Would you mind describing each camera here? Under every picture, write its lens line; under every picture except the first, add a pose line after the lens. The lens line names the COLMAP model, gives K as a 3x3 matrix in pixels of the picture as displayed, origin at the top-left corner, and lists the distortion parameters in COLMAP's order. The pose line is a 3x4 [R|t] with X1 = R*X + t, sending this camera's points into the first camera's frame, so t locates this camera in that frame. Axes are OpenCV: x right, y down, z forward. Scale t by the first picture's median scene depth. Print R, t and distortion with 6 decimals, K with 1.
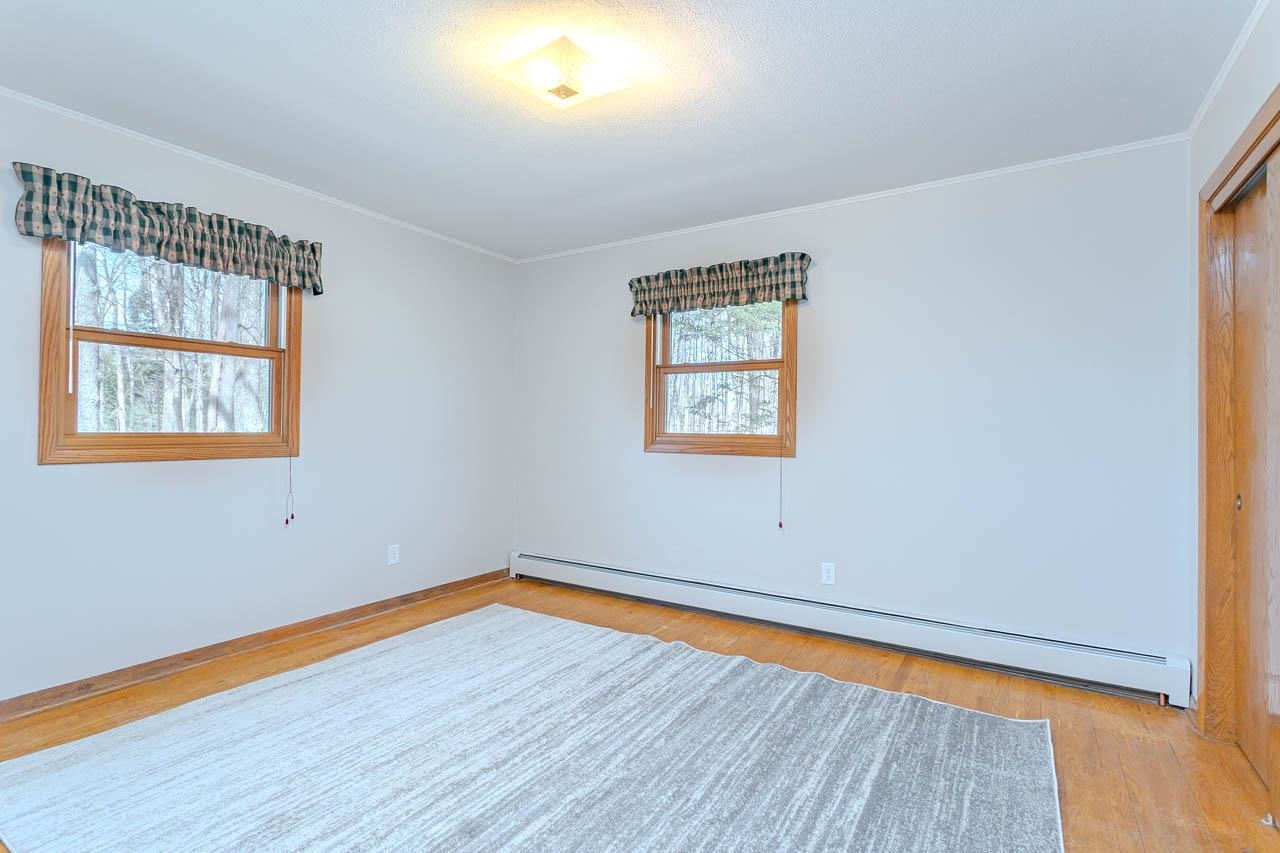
lens RADIAL K [[596.1, 0, 640.0], [0, 596.1, 426.5], [0, 0, 1]] dist [0.002911, 0.001376]
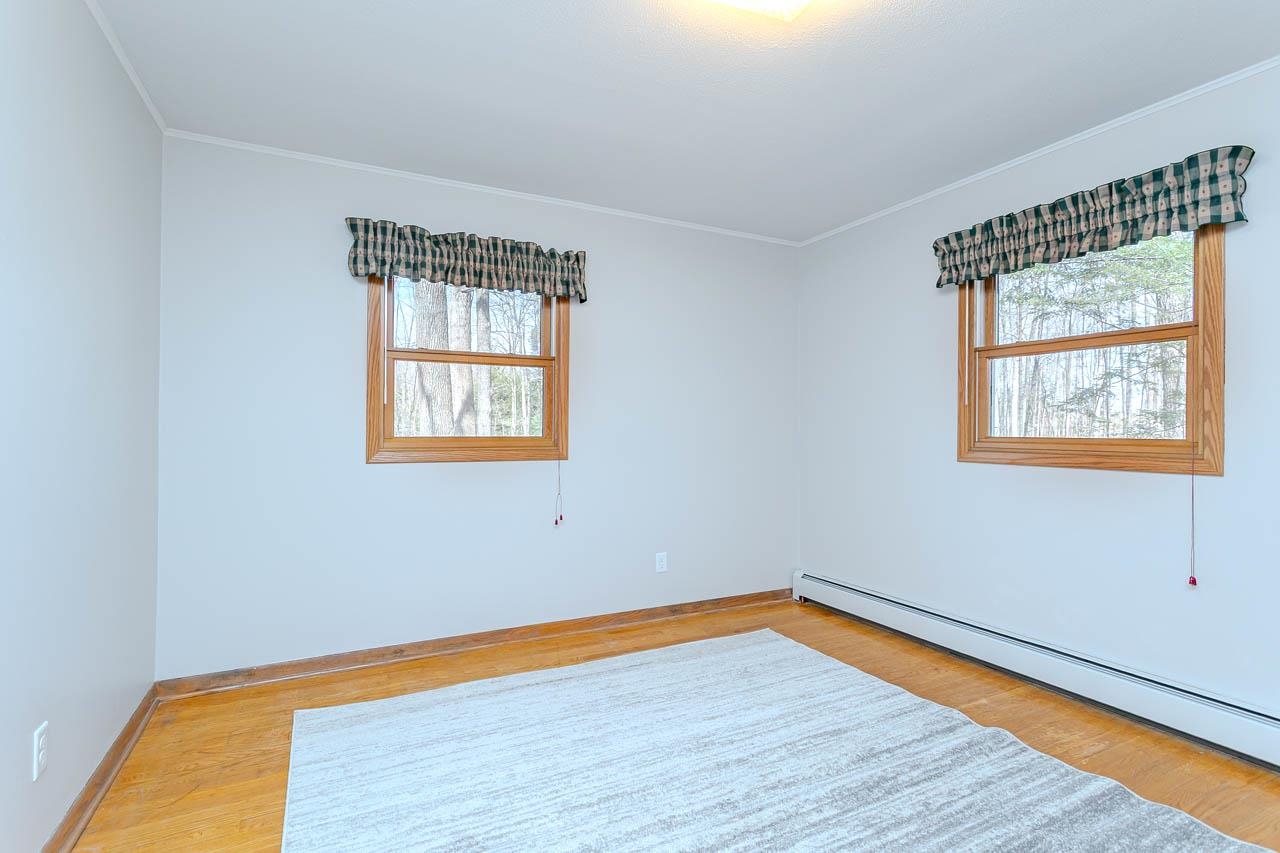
lens RADIAL K [[596.1, 0, 640.0], [0, 596.1, 426.5], [0, 0, 1]] dist [0.002911, 0.001376]
pose [[0.857390, -0.009176, -0.514585, 0.072621], [0.005800, 0.999950, -0.008168, 0.001508], [0.514635, 0.004018, 0.857400, 0.179571]]
